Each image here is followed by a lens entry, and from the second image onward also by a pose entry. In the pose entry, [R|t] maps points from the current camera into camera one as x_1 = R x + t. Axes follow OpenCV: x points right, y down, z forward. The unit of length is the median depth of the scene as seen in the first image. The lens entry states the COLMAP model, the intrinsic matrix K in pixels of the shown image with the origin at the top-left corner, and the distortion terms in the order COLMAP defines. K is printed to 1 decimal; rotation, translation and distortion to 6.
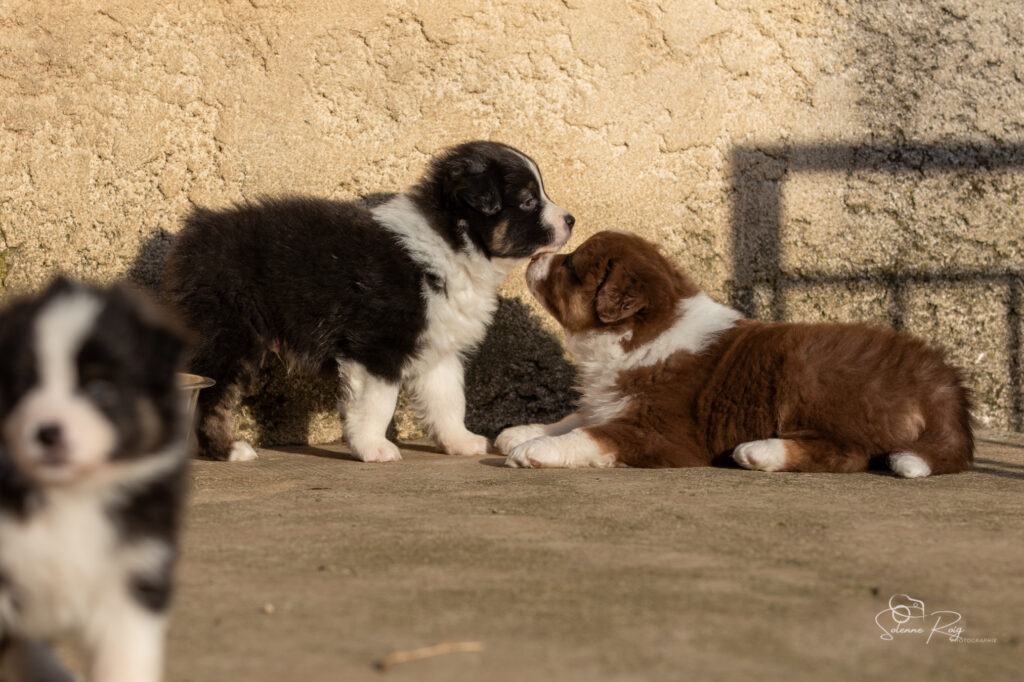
lens RADIAL K [[5067.9, 0, 512.0], [0, 5067.9, 341.0], [0, 0, 1]] dist [0.027608, -3.057648]
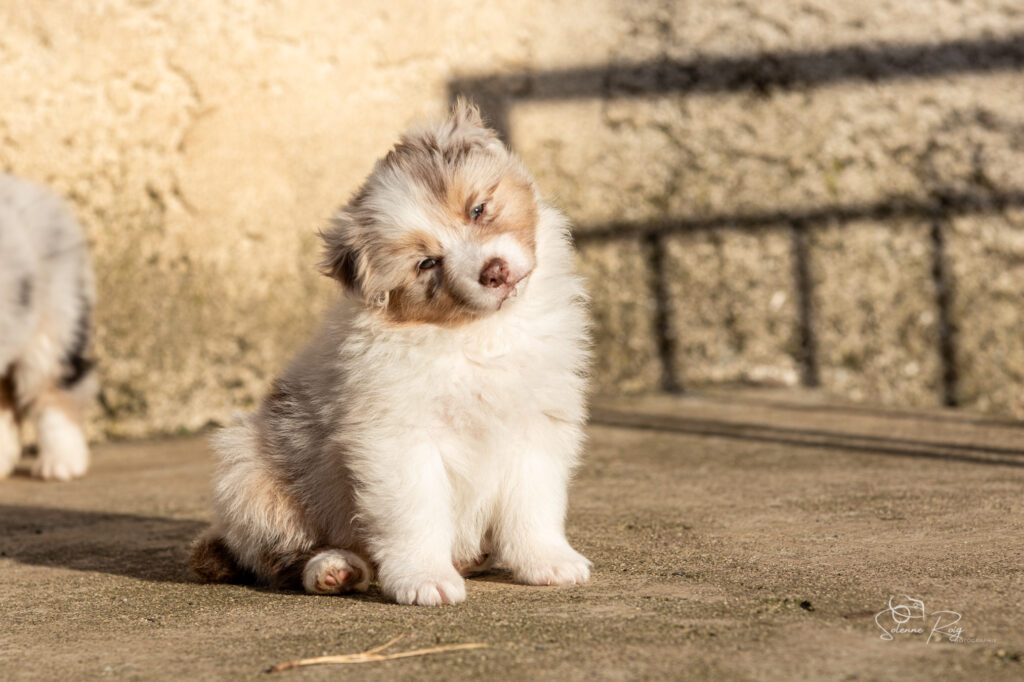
lens RADIAL K [[6805.6, 0, 512.0], [0, 6805.6, 341.0], [0, 0, 1]] dist [0.417421, 19.334252]
pose [[0.992391, -0.057653, 0.108794, -0.069776], [0.056246, 0.998289, 0.015959, -0.010292], [-0.109528, -0.009718, 0.993936, -0.071393]]
